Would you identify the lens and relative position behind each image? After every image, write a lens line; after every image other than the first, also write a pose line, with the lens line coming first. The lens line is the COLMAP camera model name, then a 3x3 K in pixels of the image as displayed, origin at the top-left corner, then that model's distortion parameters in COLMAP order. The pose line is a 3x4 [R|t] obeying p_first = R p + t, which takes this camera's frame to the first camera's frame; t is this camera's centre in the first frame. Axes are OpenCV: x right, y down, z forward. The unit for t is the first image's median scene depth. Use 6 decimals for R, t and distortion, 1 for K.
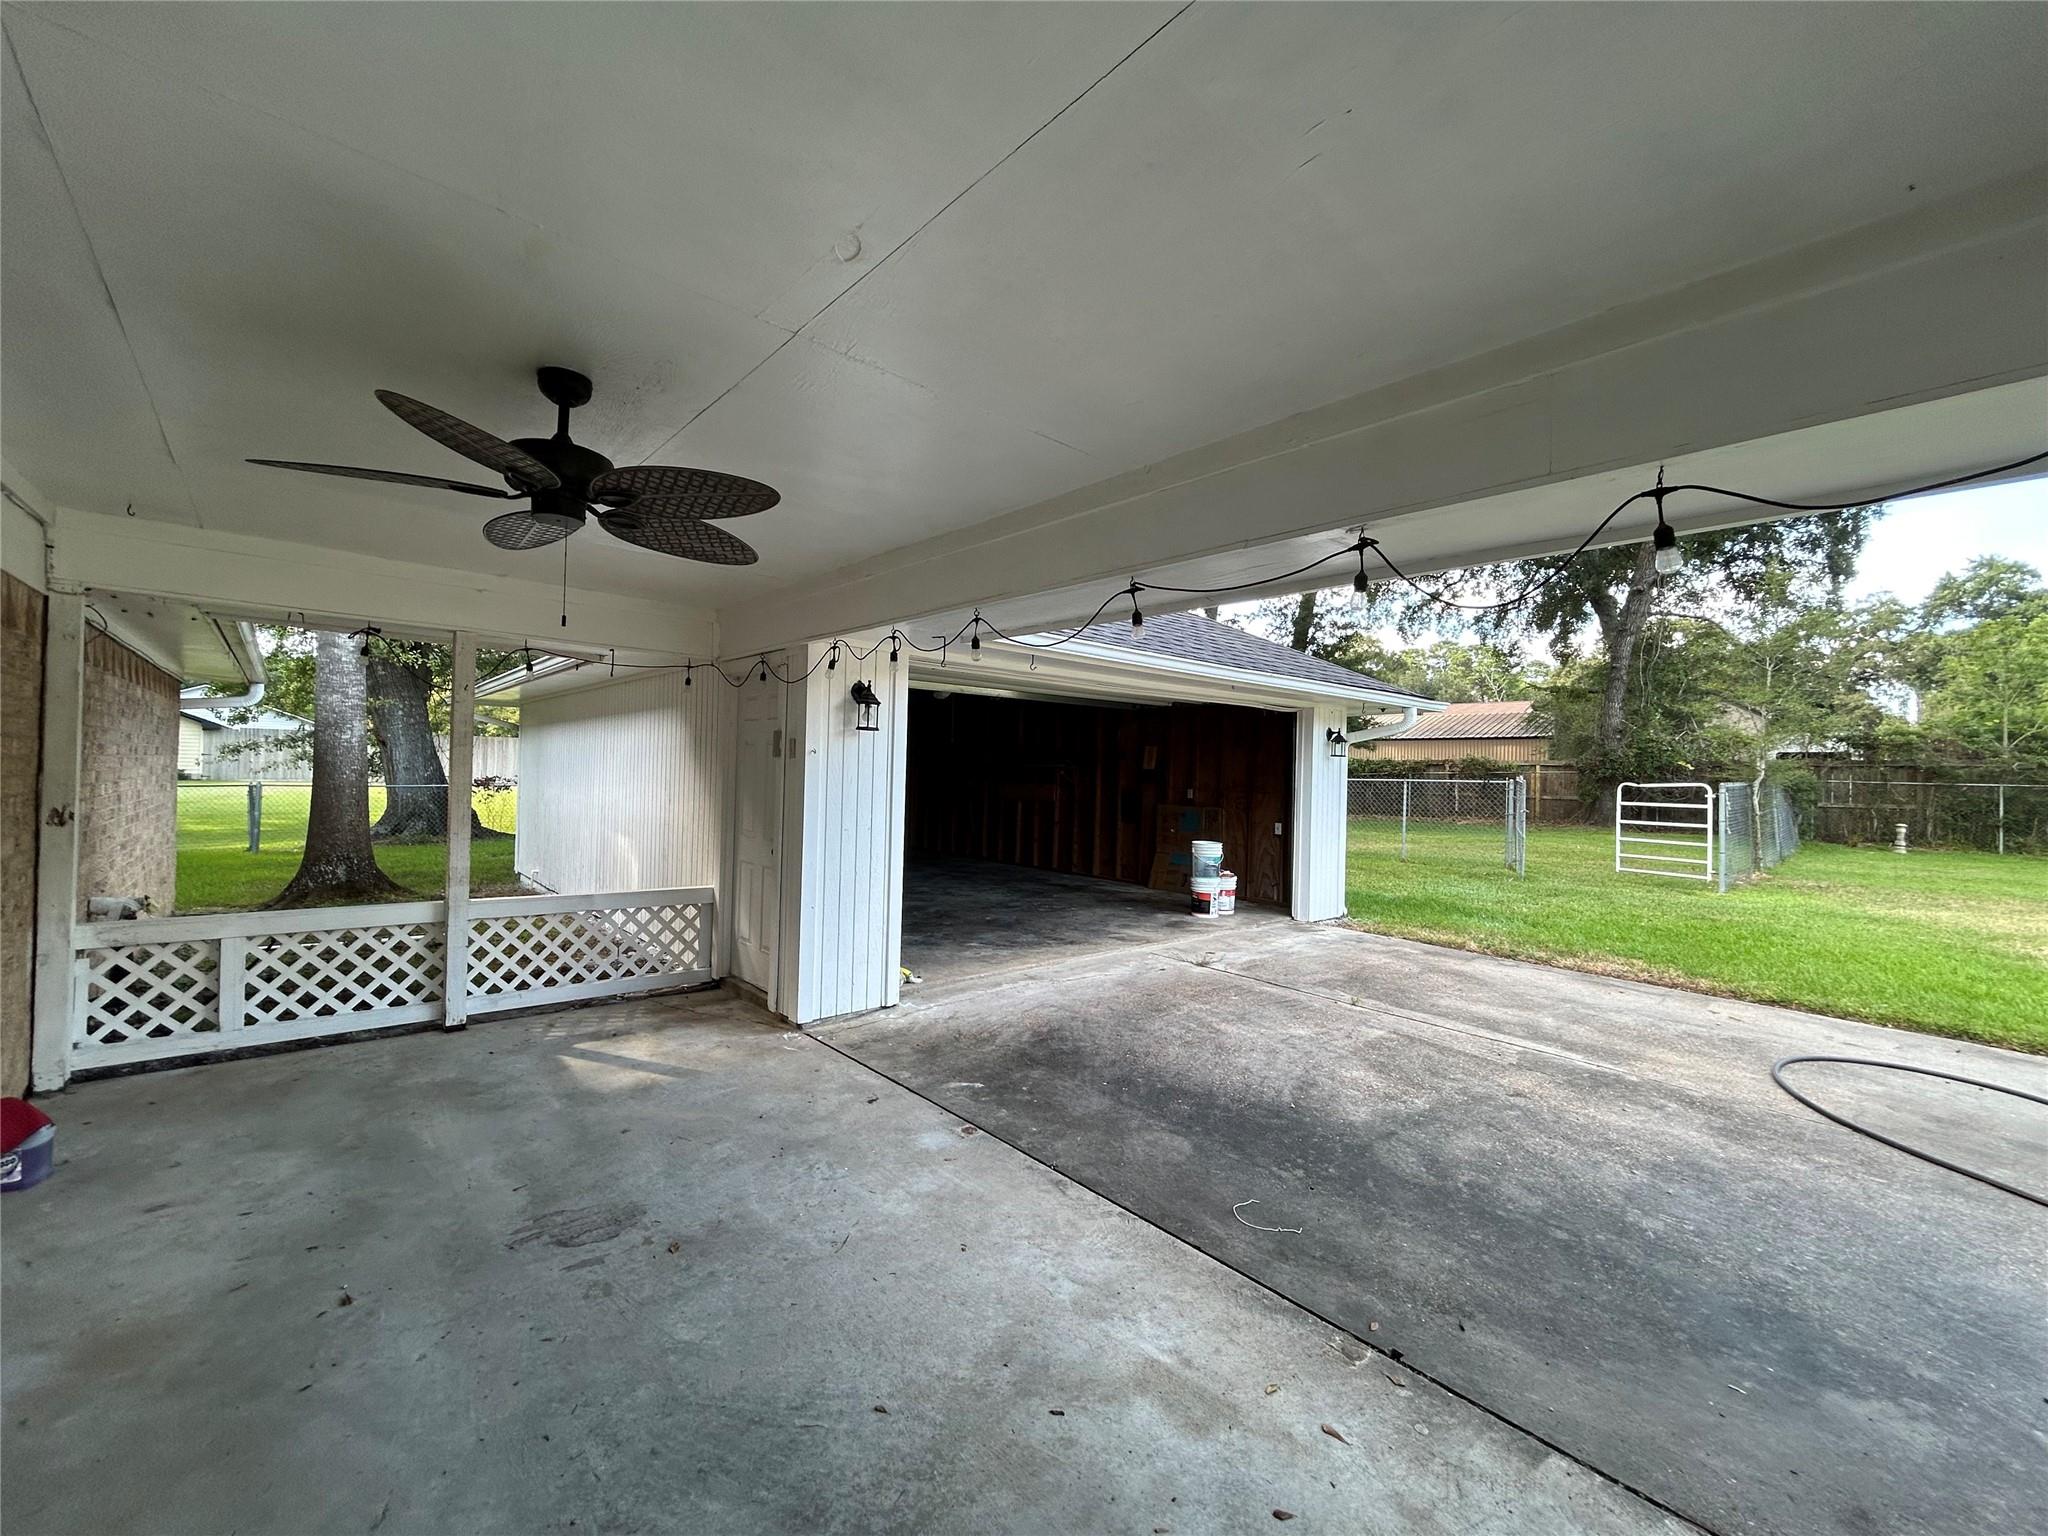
lens RADIAL K [[822.1, 0, 1021.9], [0, 822.1, 763.6], [0, 0, 1]] dist [-0.000592, -0.000498]
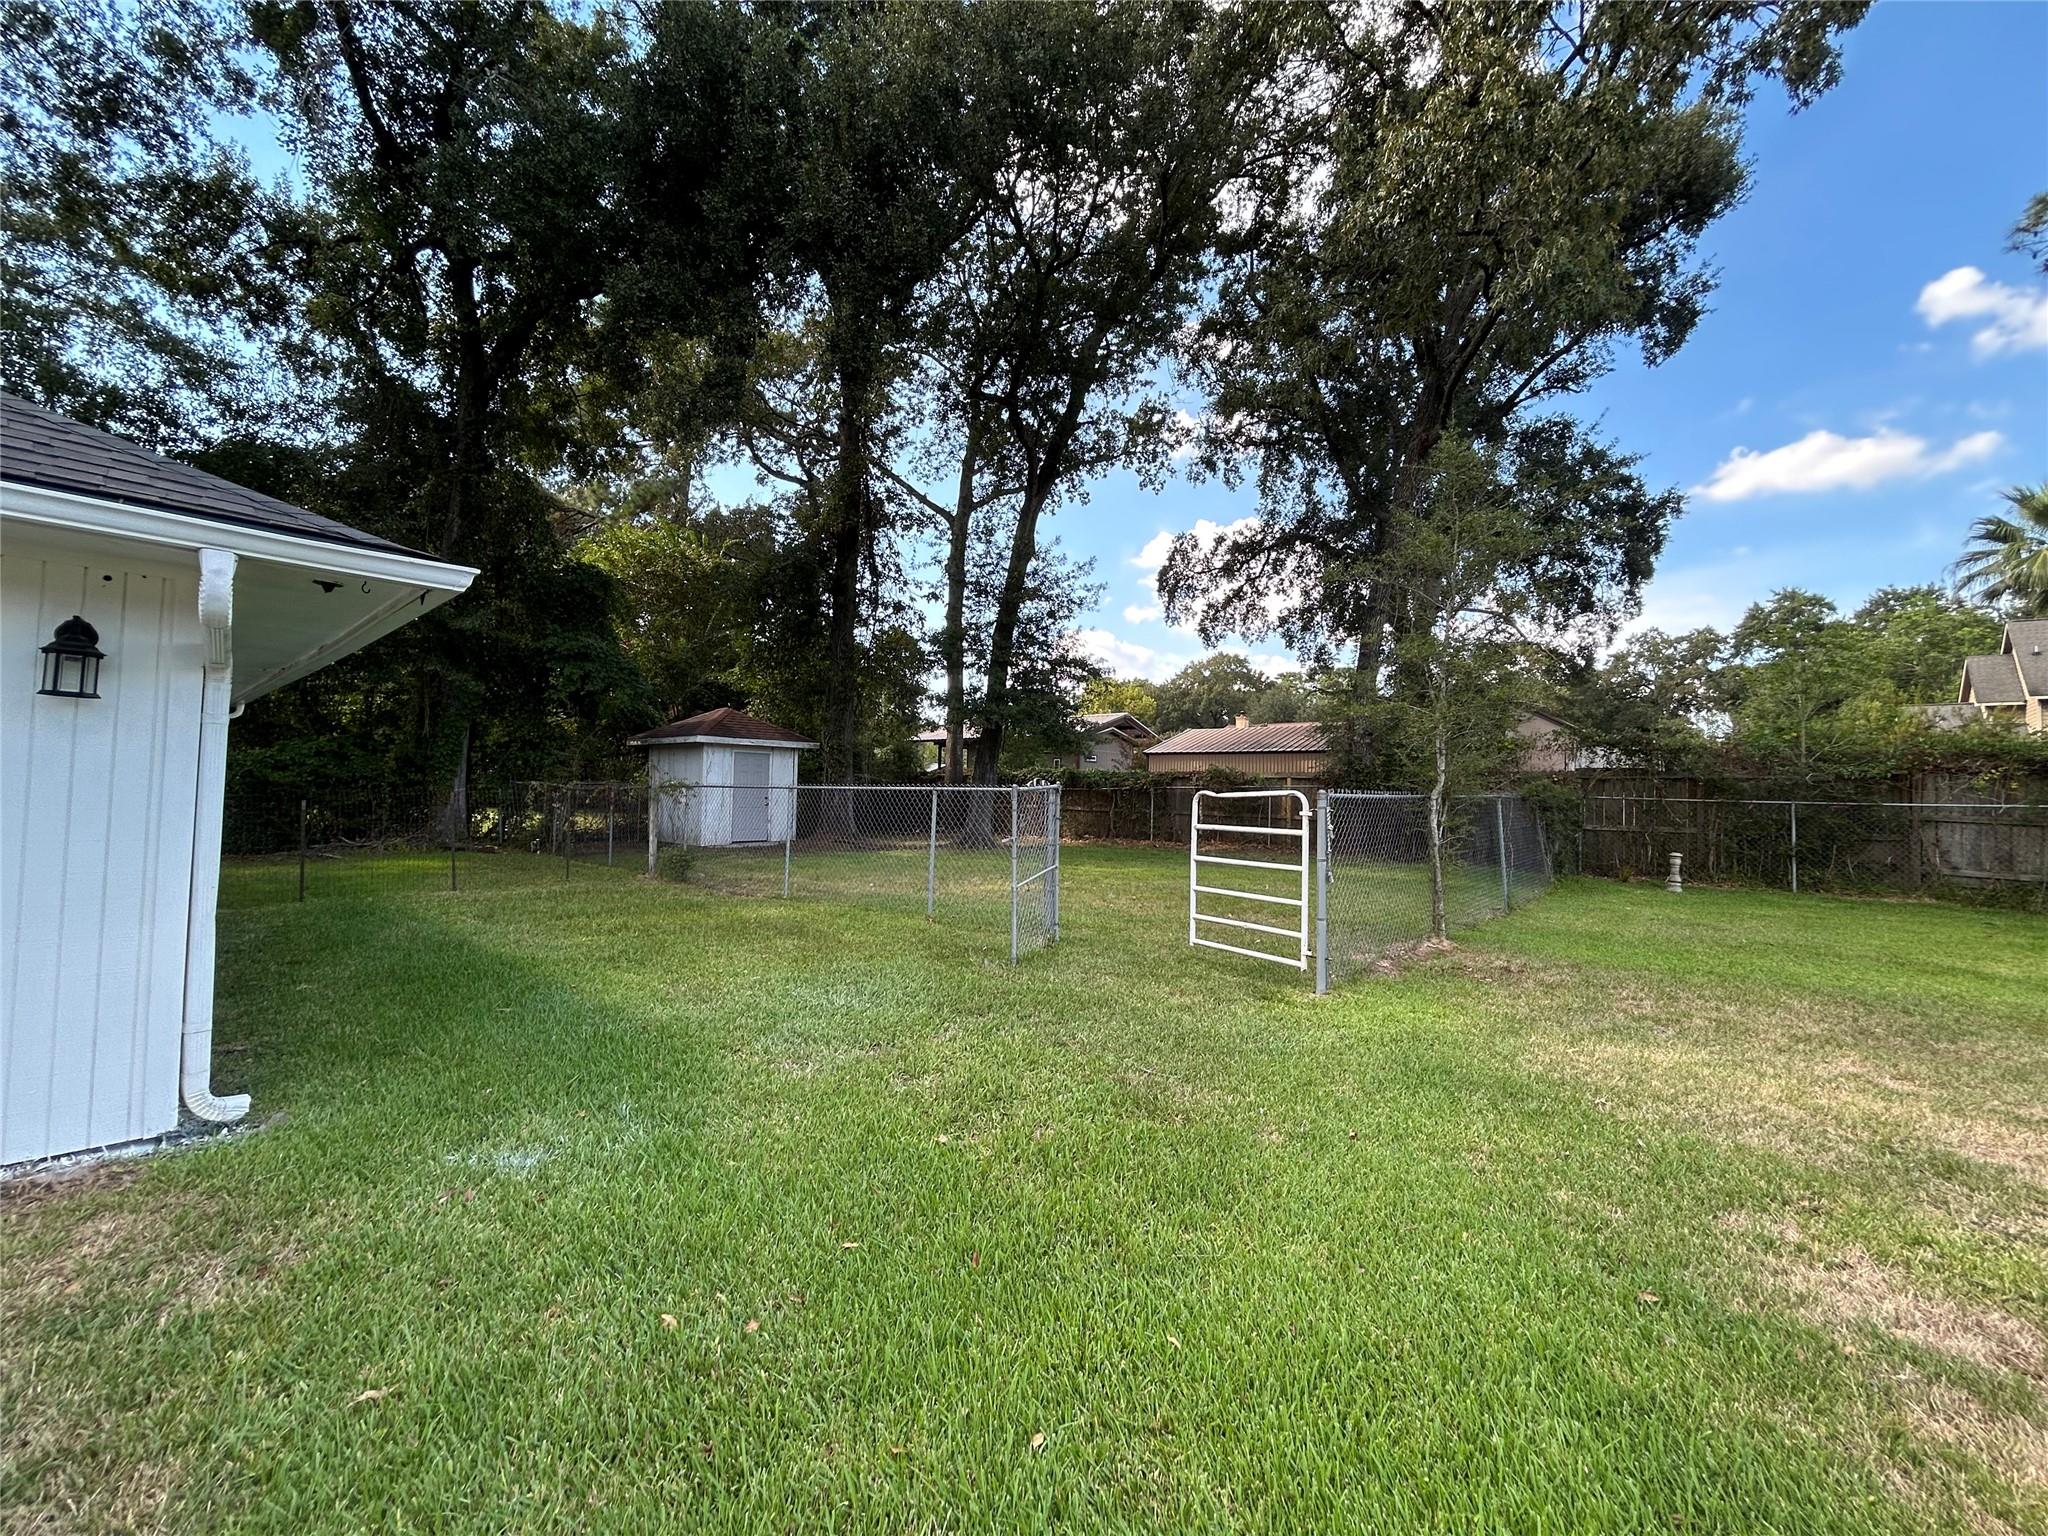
lens RADIAL K [[827.8, 0, 1028.9], [0, 827.8, 765.3], [0, 0, 1]] dist [0.008239, 0.000077]
pose [[0.992390, 0.007812, 0.122883, 0.168945], [-0.004942, 0.999708, -0.023643, 0.006110], [-0.123032, 0.022856, 0.992139, 0.136556]]
